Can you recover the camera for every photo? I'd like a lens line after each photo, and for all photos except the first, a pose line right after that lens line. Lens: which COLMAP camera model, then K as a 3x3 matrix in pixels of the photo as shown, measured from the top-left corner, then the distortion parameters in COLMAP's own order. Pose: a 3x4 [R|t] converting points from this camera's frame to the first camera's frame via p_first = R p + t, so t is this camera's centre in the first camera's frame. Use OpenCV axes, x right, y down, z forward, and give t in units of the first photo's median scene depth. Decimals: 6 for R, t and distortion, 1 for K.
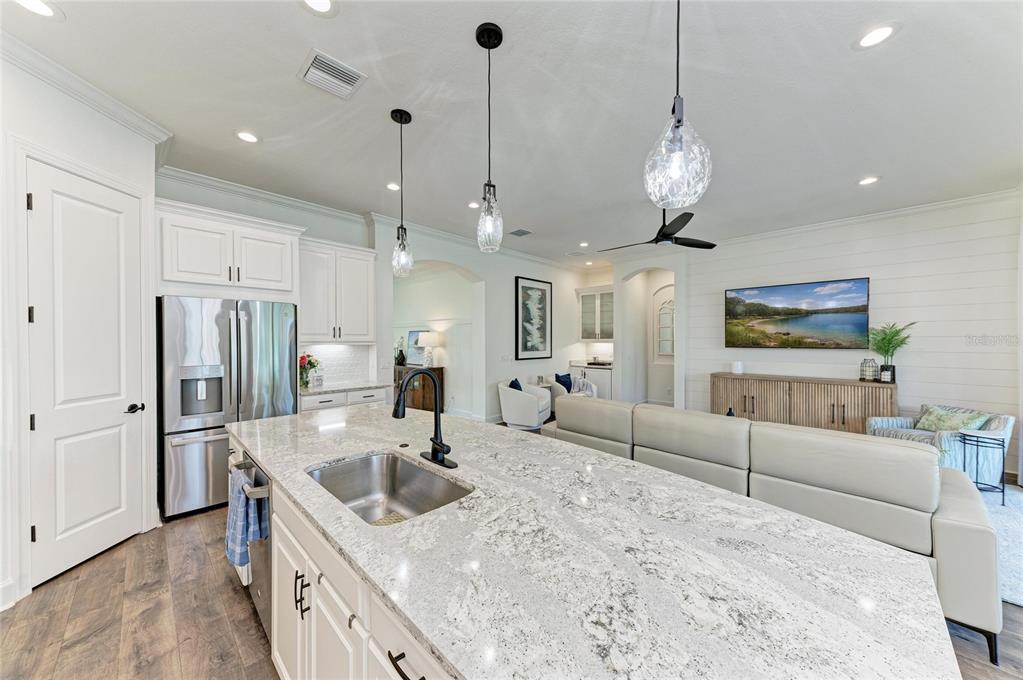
lens RADIAL K [[361.0, 0, 512.4], [0, 361.0, 338.5], [0, 0, 1]] dist [0.005726, -0.000590]
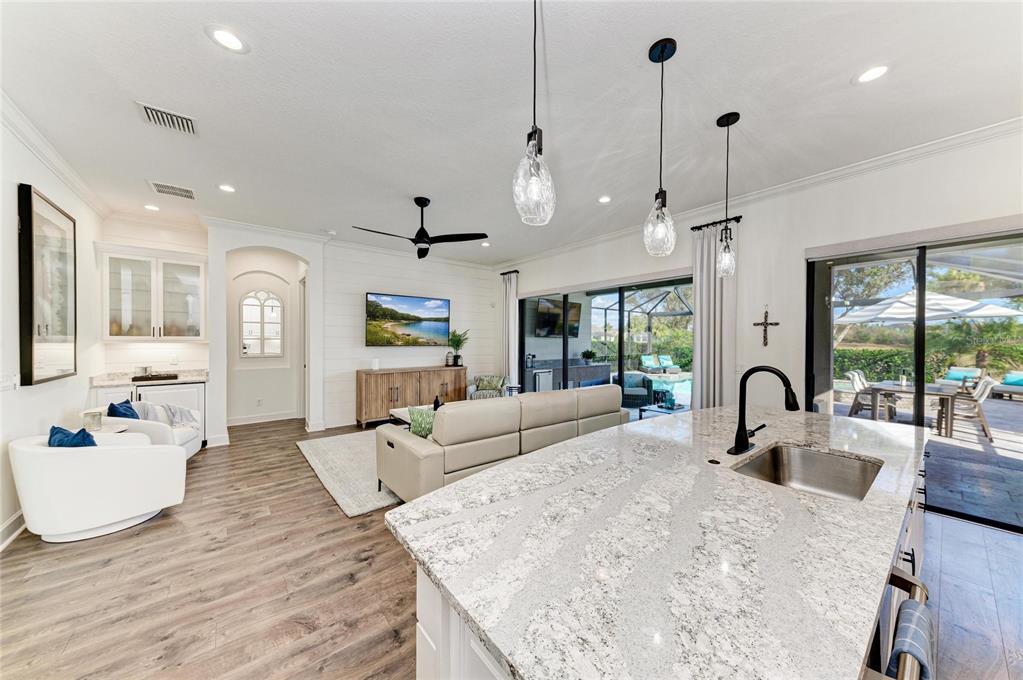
lens RADIAL K [[348.9, 0, 512.2], [0, 348.9, 345.0], [0, 0, 1]] dist [0.000585, 0.000026]
pose [[0.114516, -0.009895, 0.993372, -0.406773], [-0.007221, 0.999916, 0.010793, 0.006499], [-0.993395, -0.008409, 0.114435, 0.481955]]
